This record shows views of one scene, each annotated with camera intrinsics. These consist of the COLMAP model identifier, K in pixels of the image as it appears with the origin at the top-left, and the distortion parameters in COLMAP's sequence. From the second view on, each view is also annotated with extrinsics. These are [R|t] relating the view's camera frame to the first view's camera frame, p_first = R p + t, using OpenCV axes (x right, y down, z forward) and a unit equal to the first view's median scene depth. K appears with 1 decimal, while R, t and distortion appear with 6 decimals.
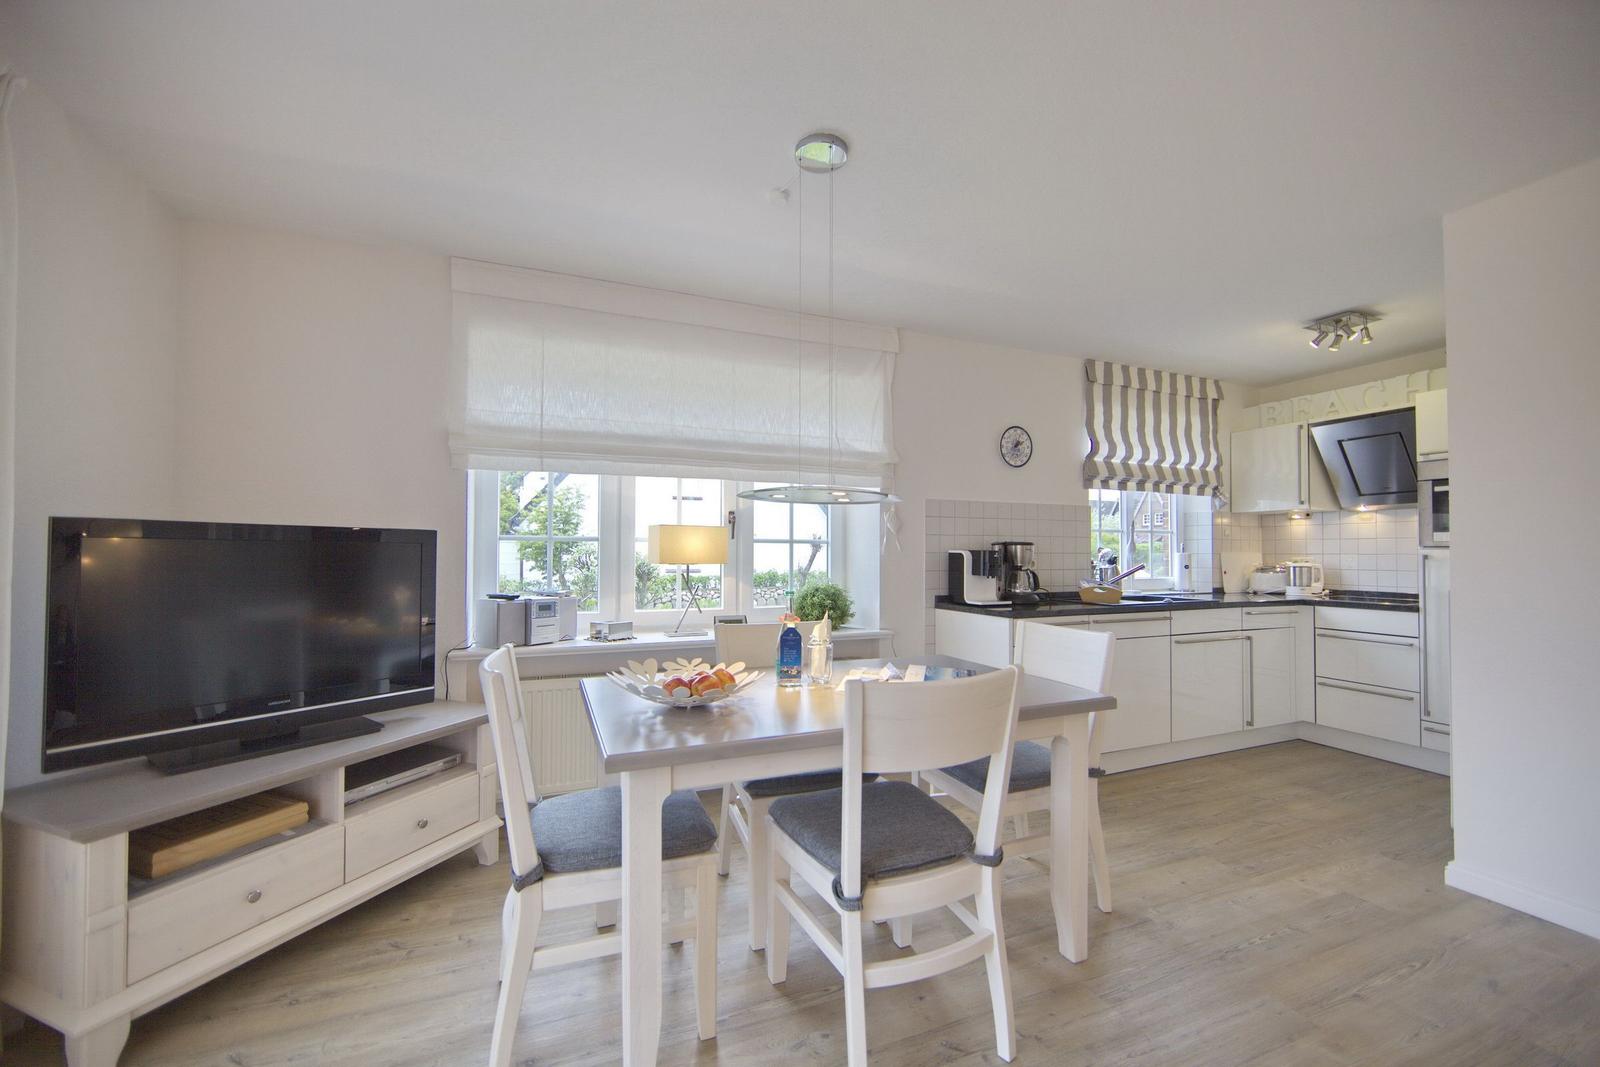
lens RADIAL K [[643.9, 0, 802.6], [0, 643.9, 540.4], [0, 0, 1]] dist [-0.009625, 0.000371]
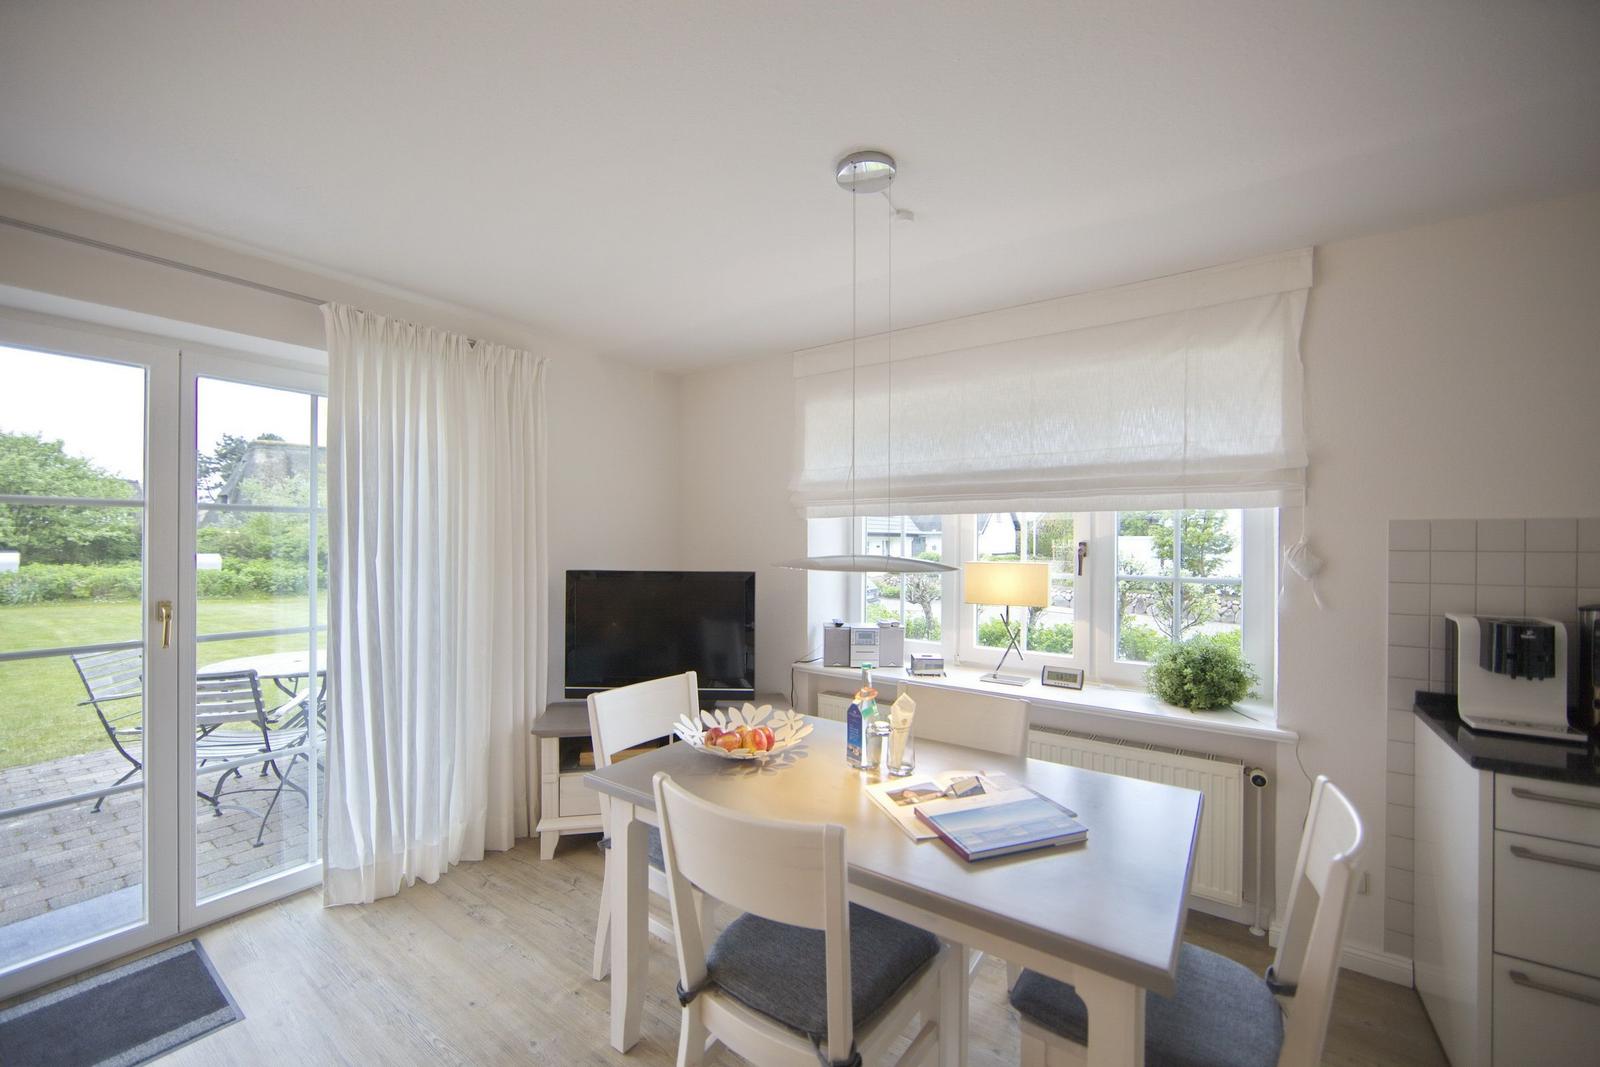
lens RADIAL K [[643.9, 0, 802.6], [0, 643.9, 540.4], [0, 0, 1]] dist [-0.009625, 0.000371]
pose [[0.521745, 0.003688, -0.853093, 0.501093], [0.020126, 0.999659, 0.016631, -0.082493], [0.852864, -0.025846, 0.521493, 0.311116]]
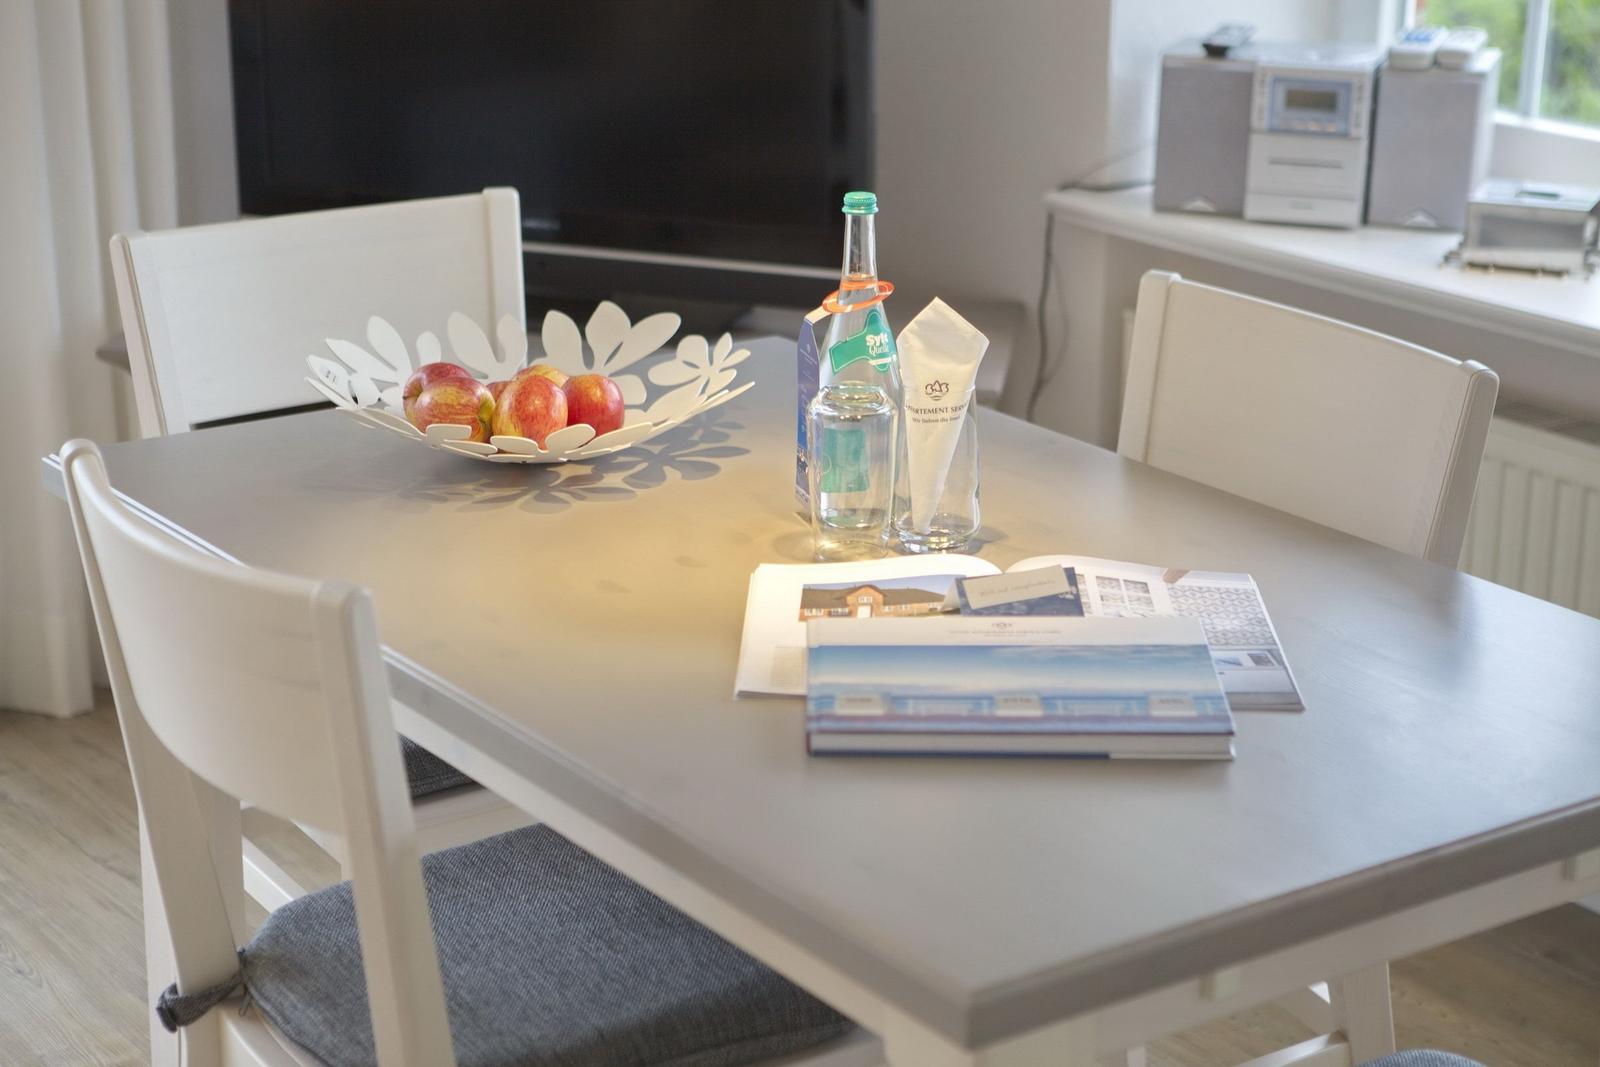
lens RADIAL K [[3060.2, 0, 800.0], [0, 3060.2, 533.5], [0, 0, 1]] dist [0.072944, 0.029234]
pose [[0.218085, 0.297671, -0.929425, 0.858286], [0.017786, 0.950978, 0.308747, -0.133884], [0.975768, -0.083864, 0.202100, 0.479774]]
